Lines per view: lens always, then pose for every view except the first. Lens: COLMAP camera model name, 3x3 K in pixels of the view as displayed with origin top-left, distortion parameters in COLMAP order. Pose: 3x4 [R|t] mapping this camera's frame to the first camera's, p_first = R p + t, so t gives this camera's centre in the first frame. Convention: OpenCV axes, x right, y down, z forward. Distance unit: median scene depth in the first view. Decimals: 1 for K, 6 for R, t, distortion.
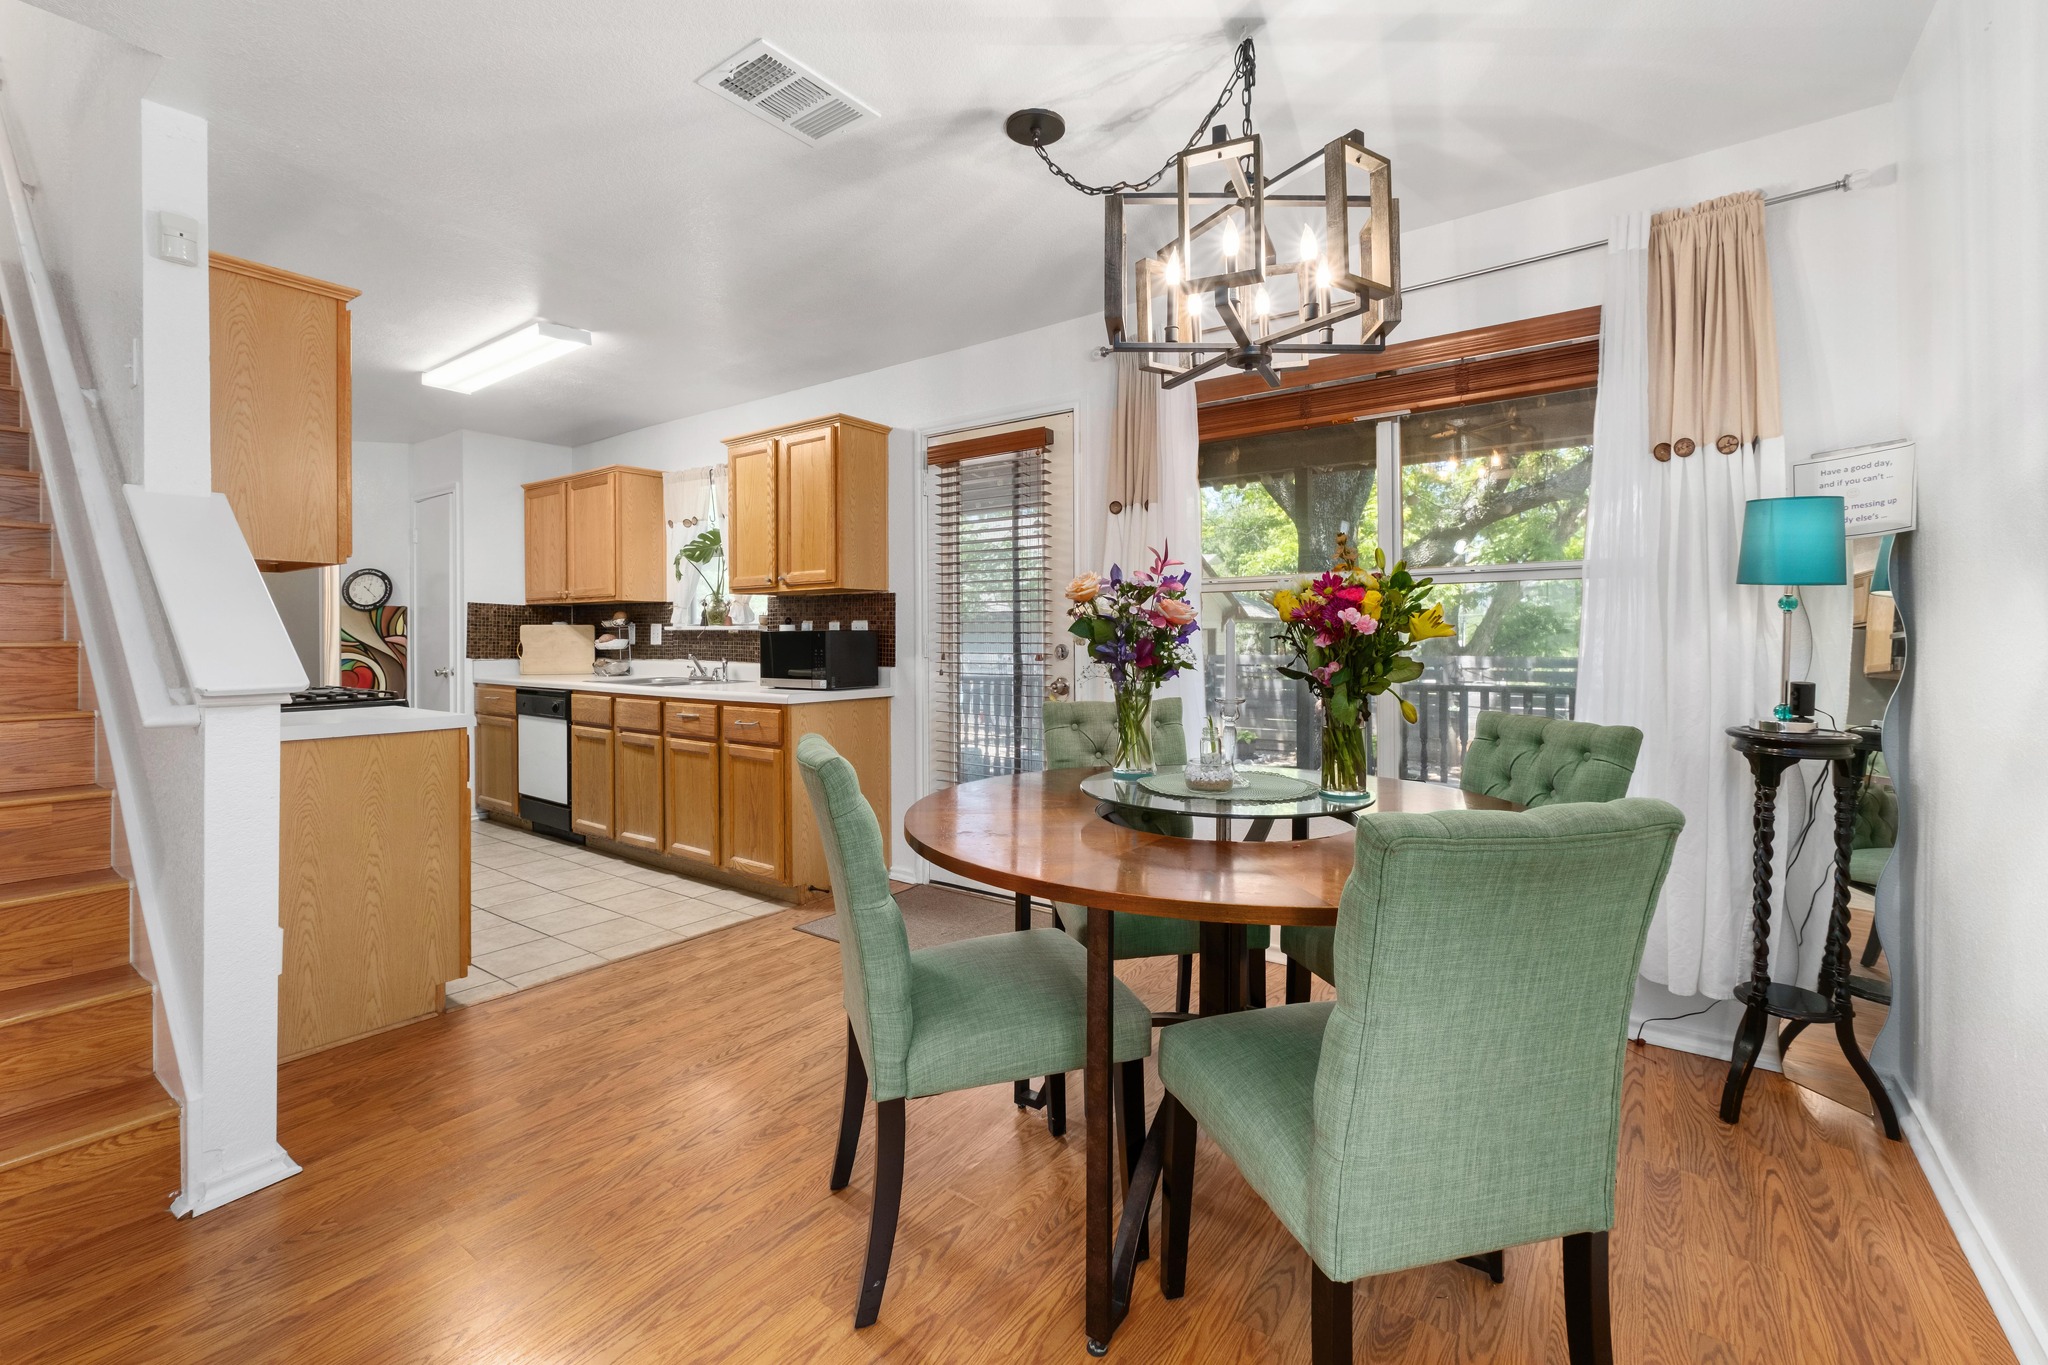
lens RADIAL K [[870.3, 0, 1022.5], [0, 870.3, 639.0], [0, 0, 1]] dist [0.000605, 0.000169]
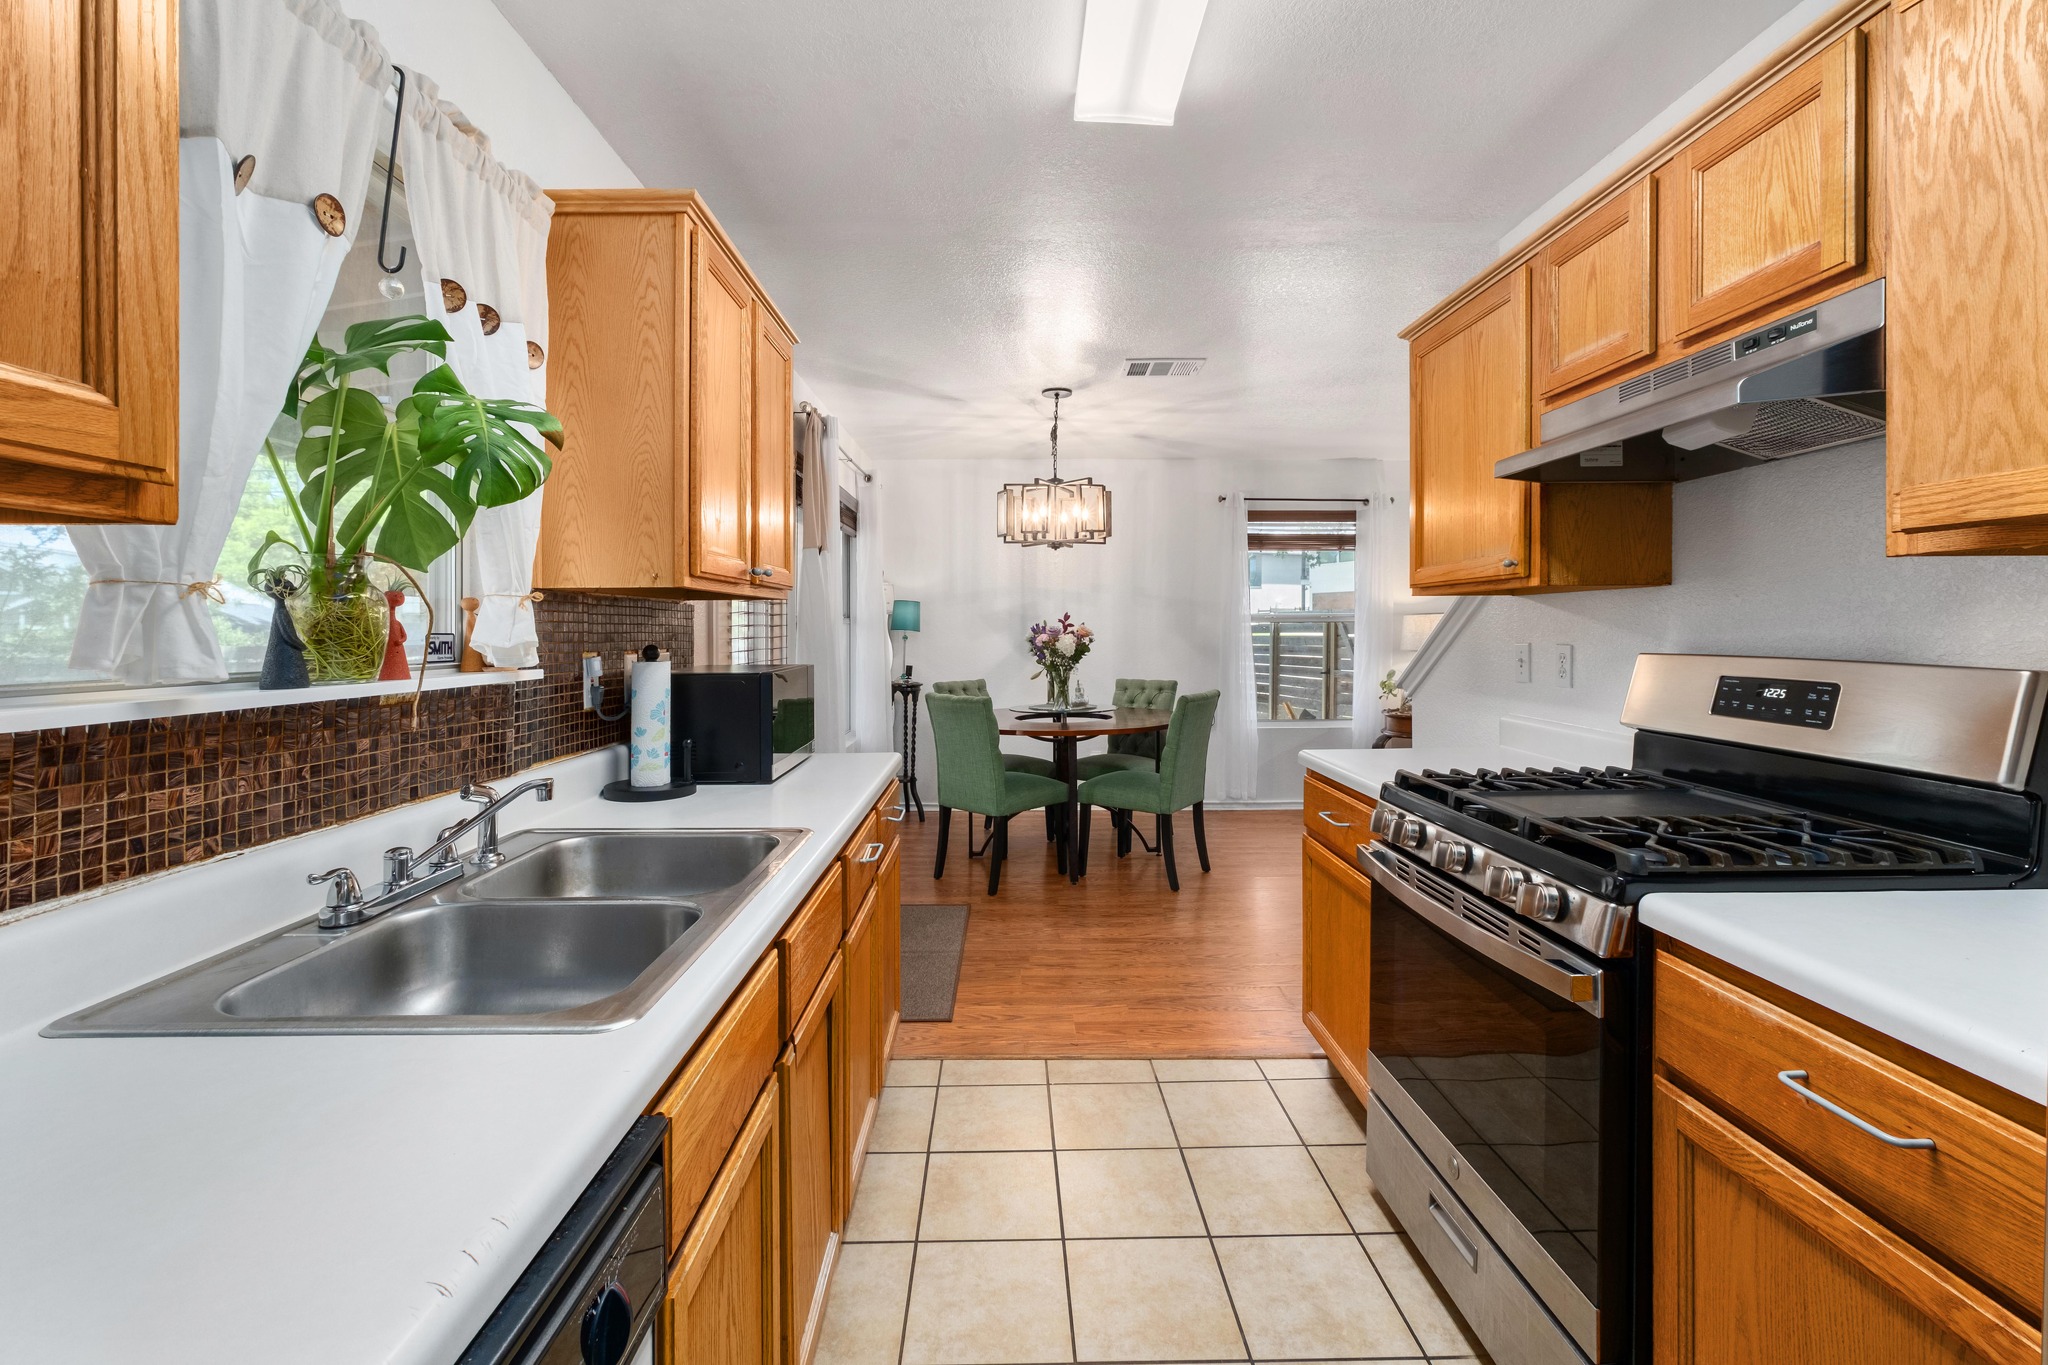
lens RADIAL K [[870.3, 0, 1022.5], [0, 870.3, 639.0], [0, 0, 1]] dist [0.000605, 0.000169]
pose [[-0.604678, -0.002026, 0.796468, -0.625983], [0.016327, 0.999755, 0.014938, -0.025961], [-0.796303, 0.022037, -0.604497, 0.937755]]
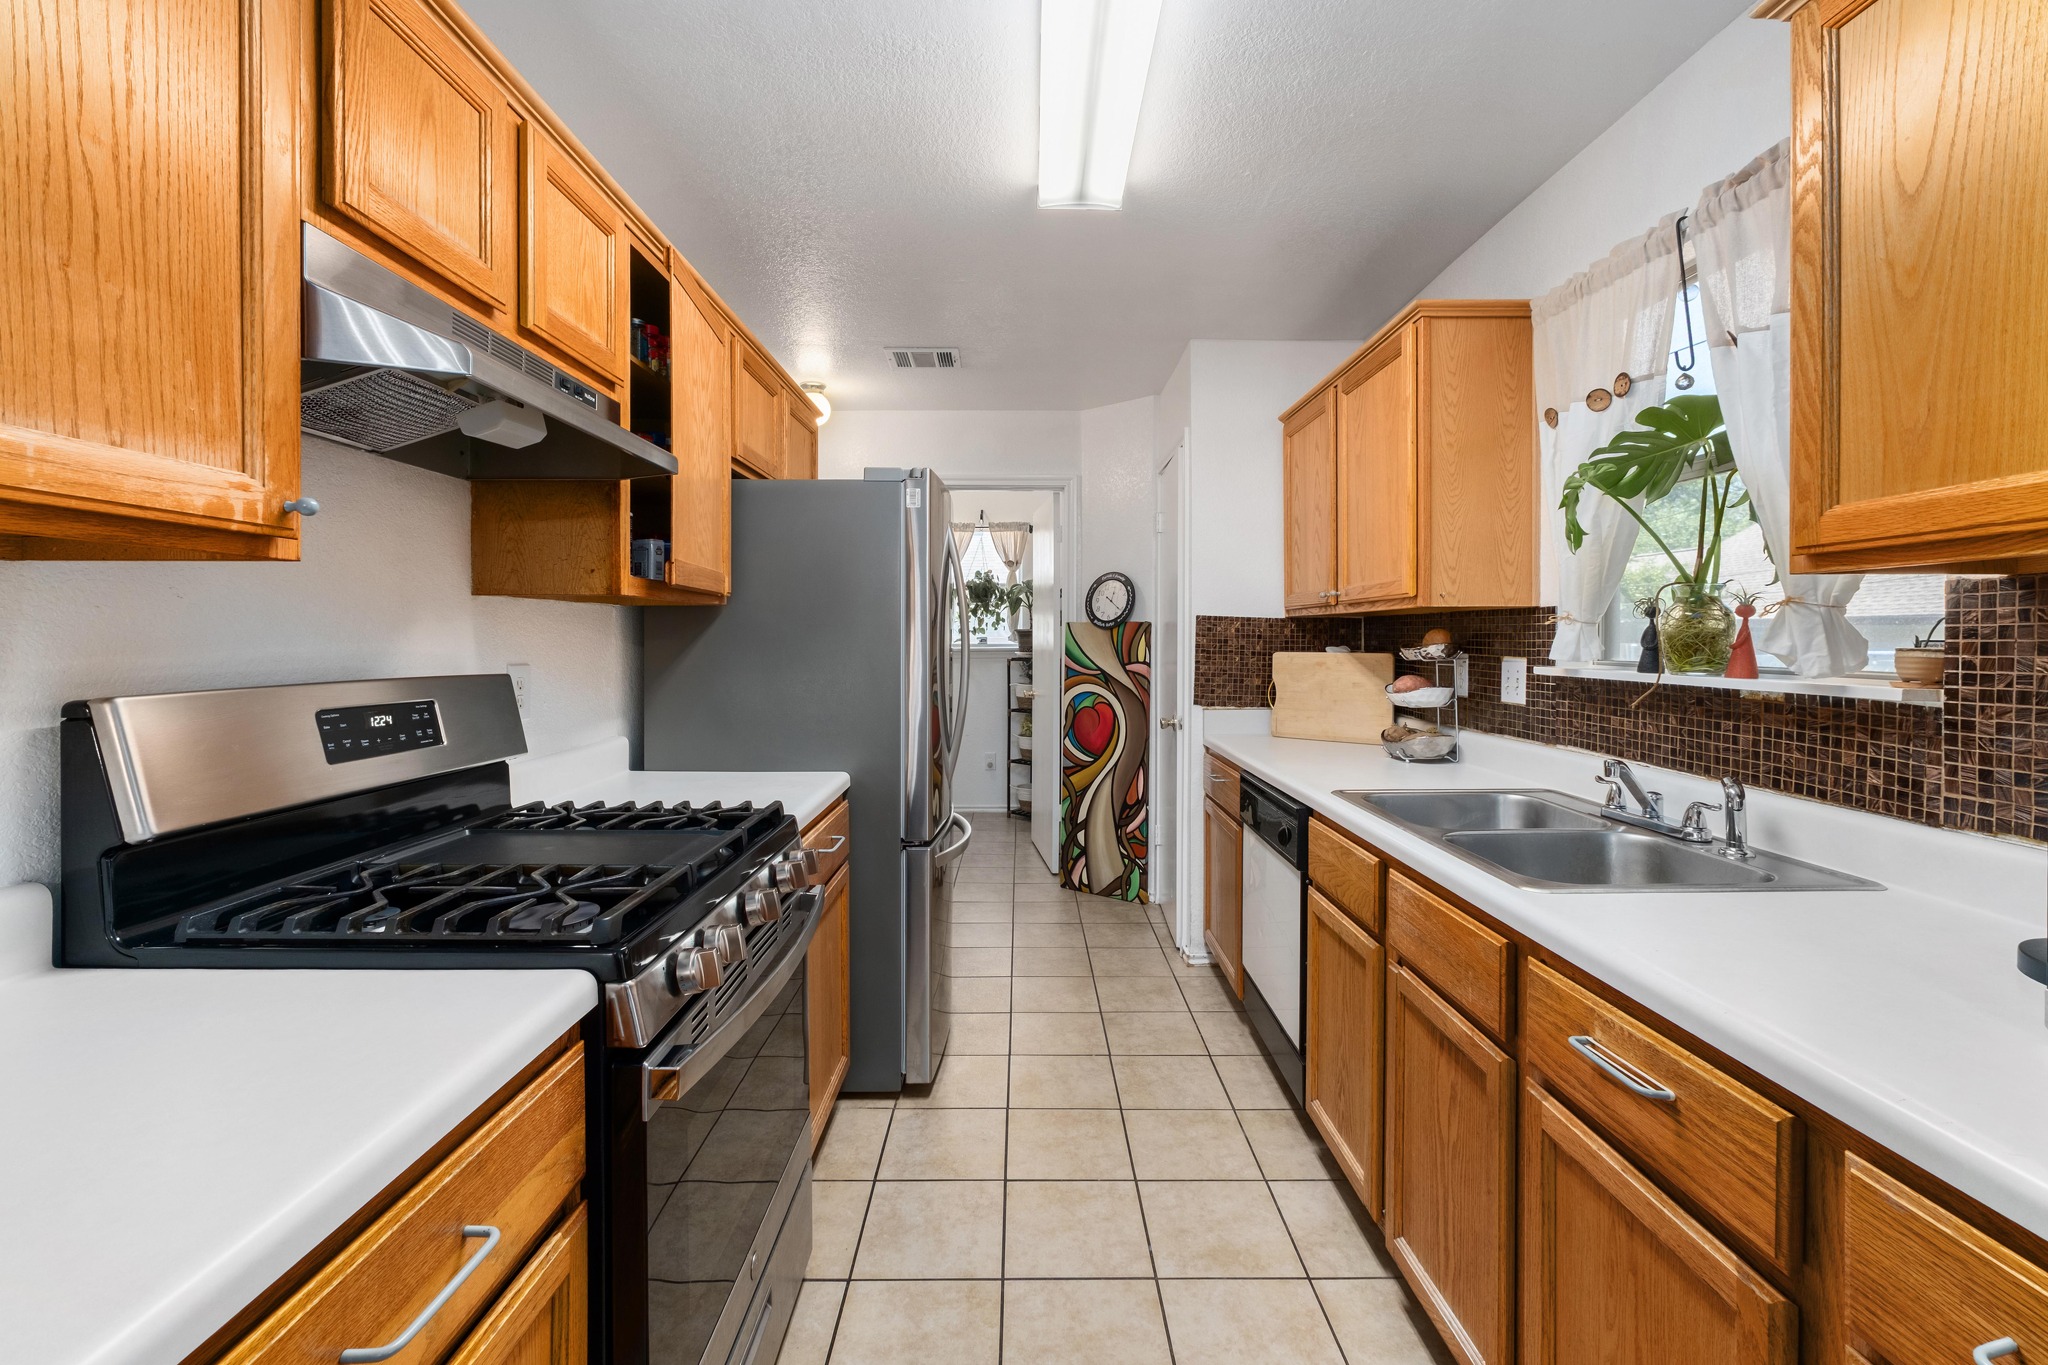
lens RADIAL K [[870.3, 0, 1022.5], [0, 870.3, 639.0], [0, 0, 1]] dist [0.000605, 0.000169]
pose [[0.598879, 0.004894, -0.800824, -0.220699], [-0.009255, 0.999957, -0.000810, -0.024484], [0.800786, 0.007897, 0.598899, 0.545604]]
